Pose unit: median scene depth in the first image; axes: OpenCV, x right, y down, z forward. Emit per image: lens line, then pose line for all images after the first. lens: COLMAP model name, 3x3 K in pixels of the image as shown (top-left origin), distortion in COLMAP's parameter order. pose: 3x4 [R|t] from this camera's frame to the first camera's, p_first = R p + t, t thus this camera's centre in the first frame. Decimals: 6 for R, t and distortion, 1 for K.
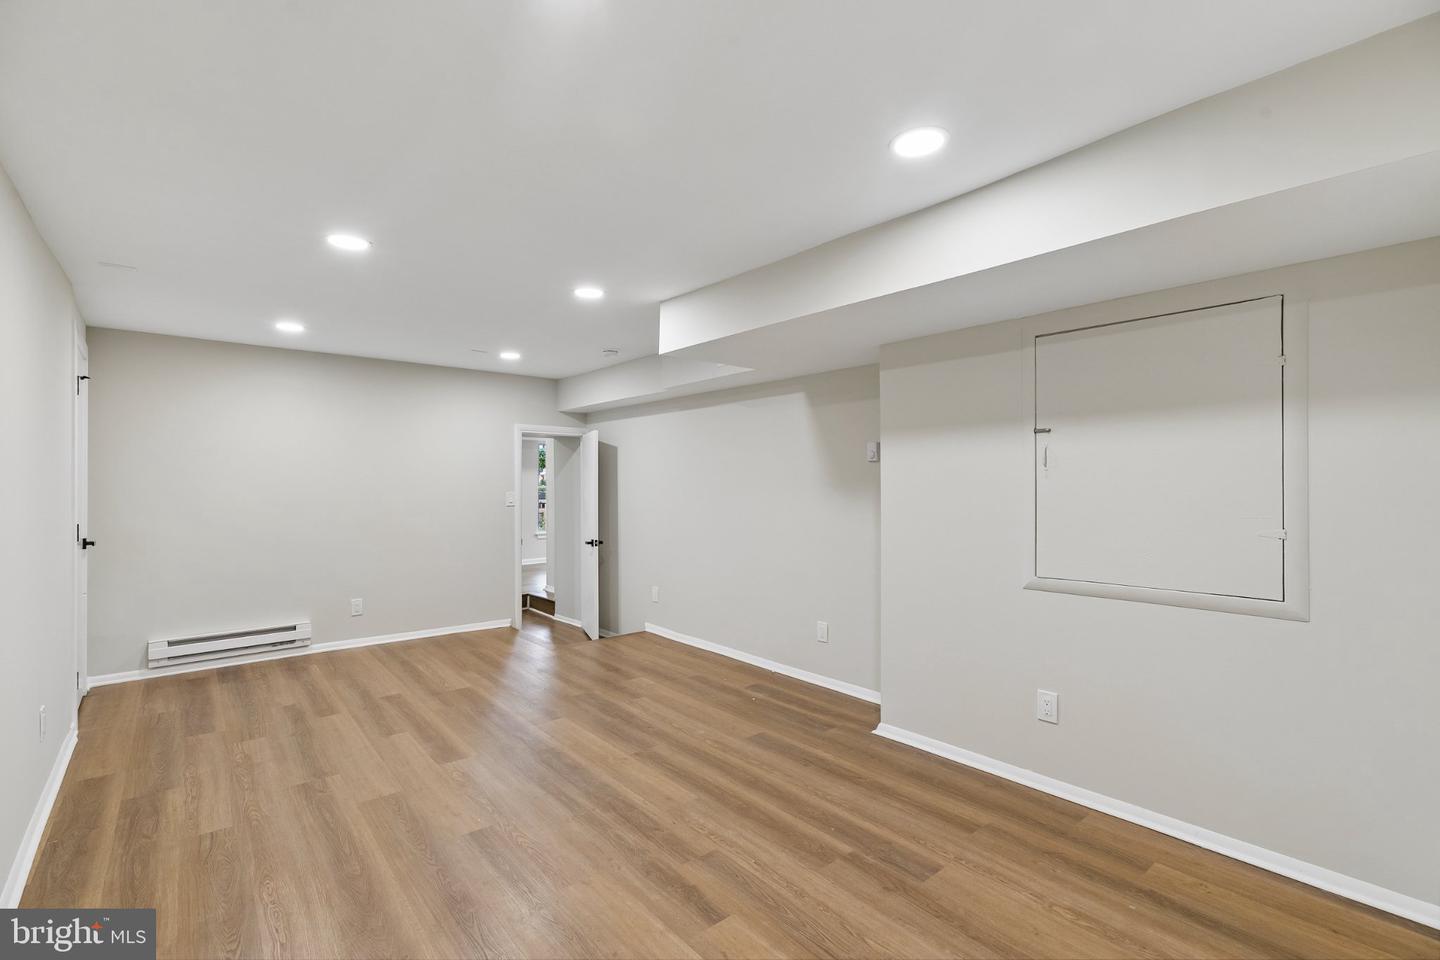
lens RADIAL K [[650.5, 0, 725.5], [0, 650.5, 482.1], [0, 0, 1]] dist [0.007850, -0.000478]
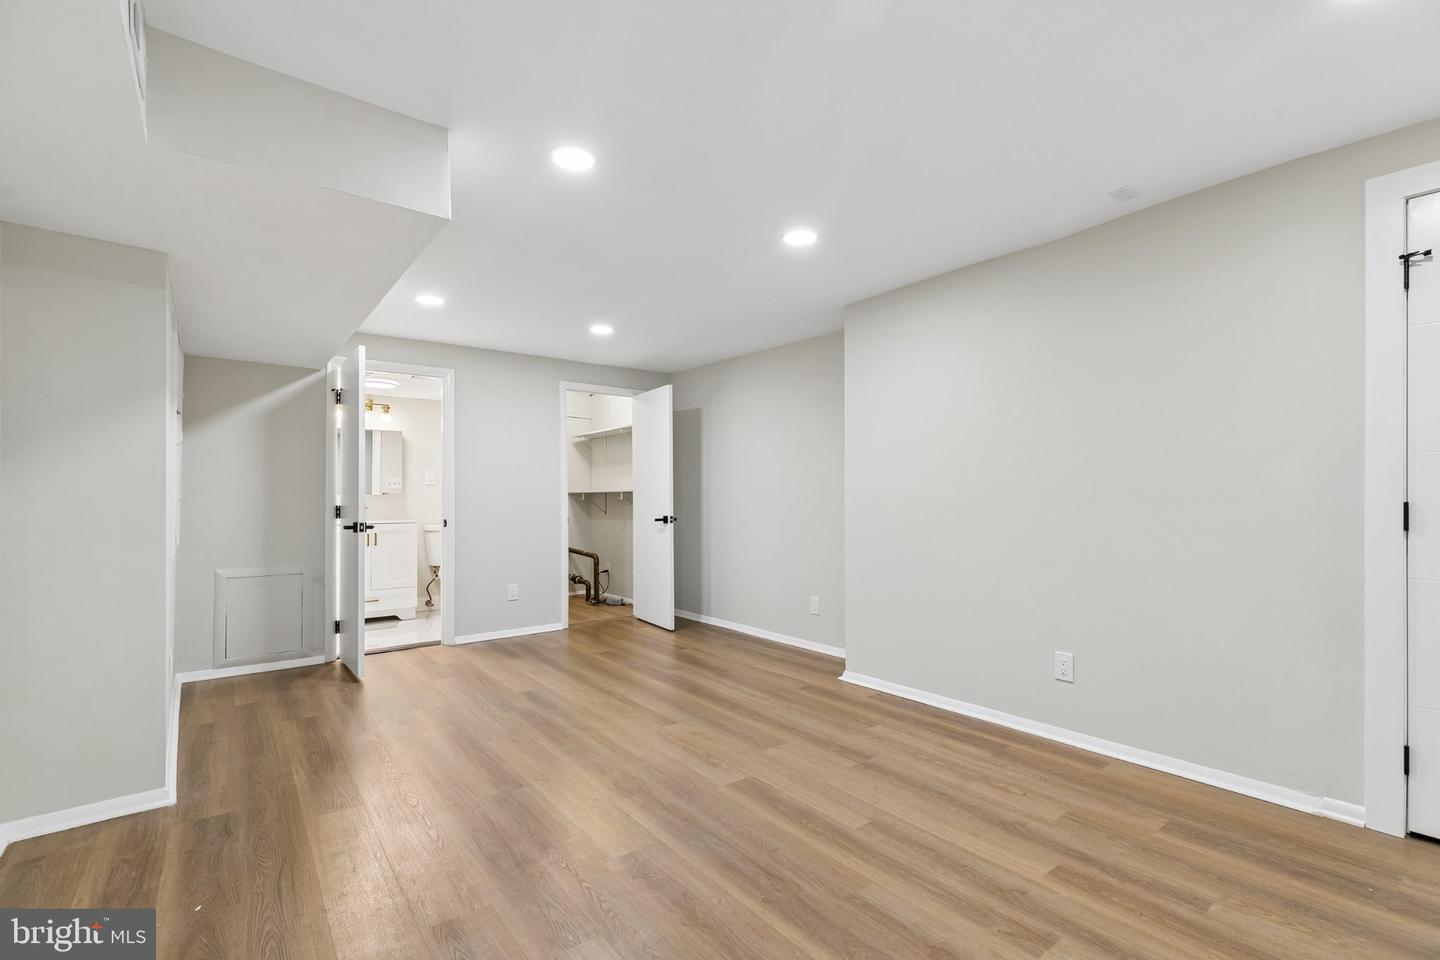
lens RADIAL K [[650.5, 0, 711.9], [0, 650.5, 483.8], [0, 0, 1]] dist [0.007850, -0.000478]
pose [[-0.997762, 0.007081, 0.066486, -0.468116], [0.005093, 0.999536, -0.030018, 0.077000], [-0.066667, -0.029613, -0.997336, 1.965002]]
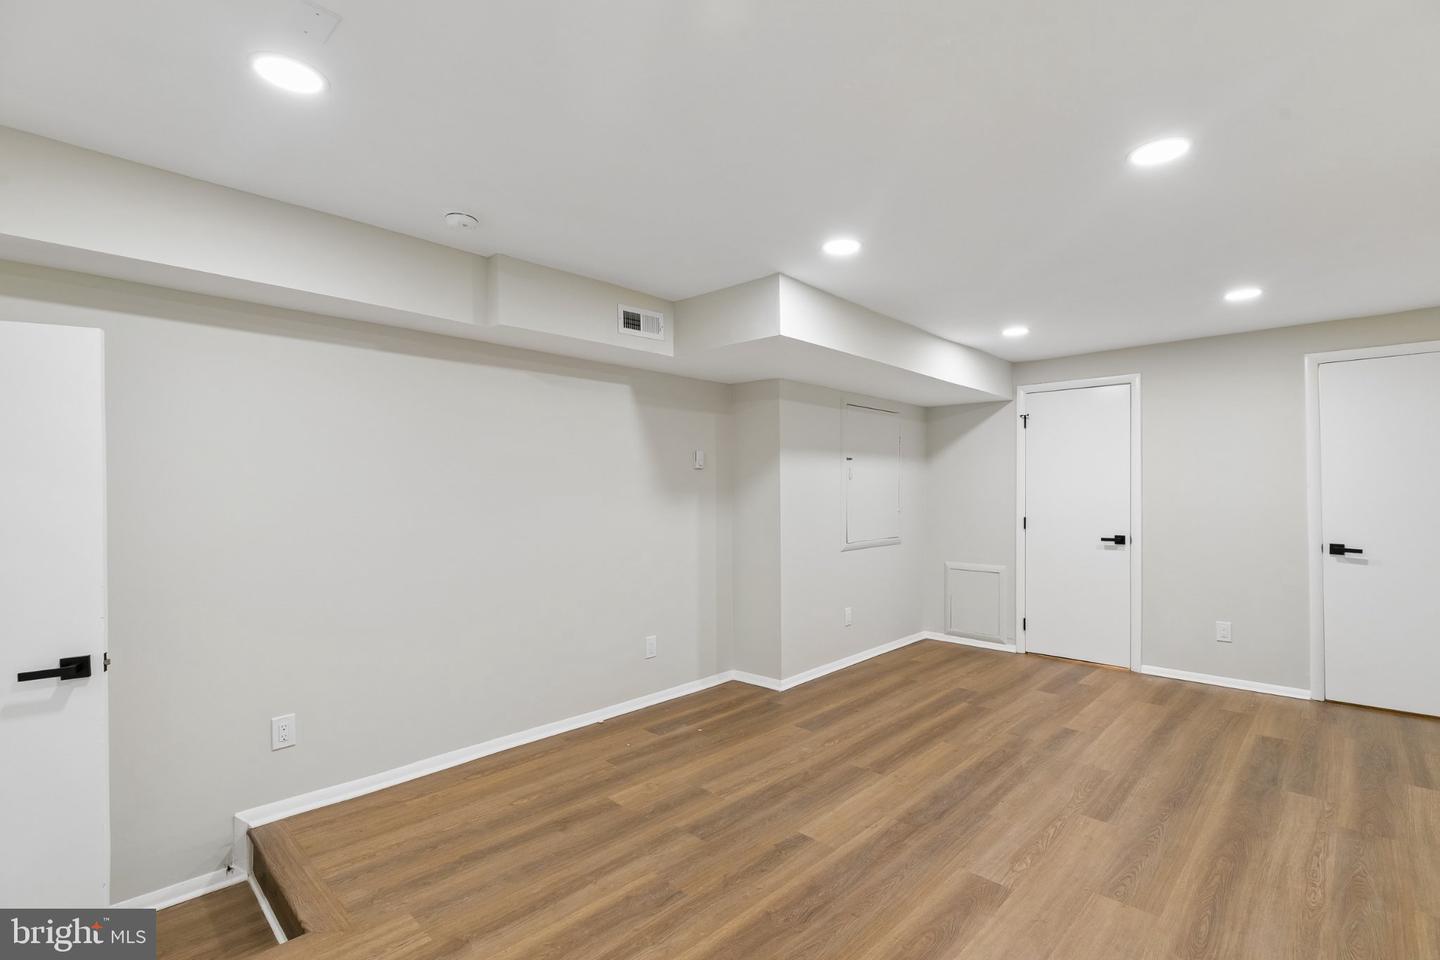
lens RADIAL K [[650.5, 0, 723.7], [0, 650.5, 487.7], [0, 0, 1]] dist [0.007850, -0.000478]
pose [[-0.101593, 0.003254, 0.994821, -1.163636], [-0.004124, 0.999985, -0.003692, 0.005004], [-0.994817, -0.004477, -0.101578, 1.451479]]
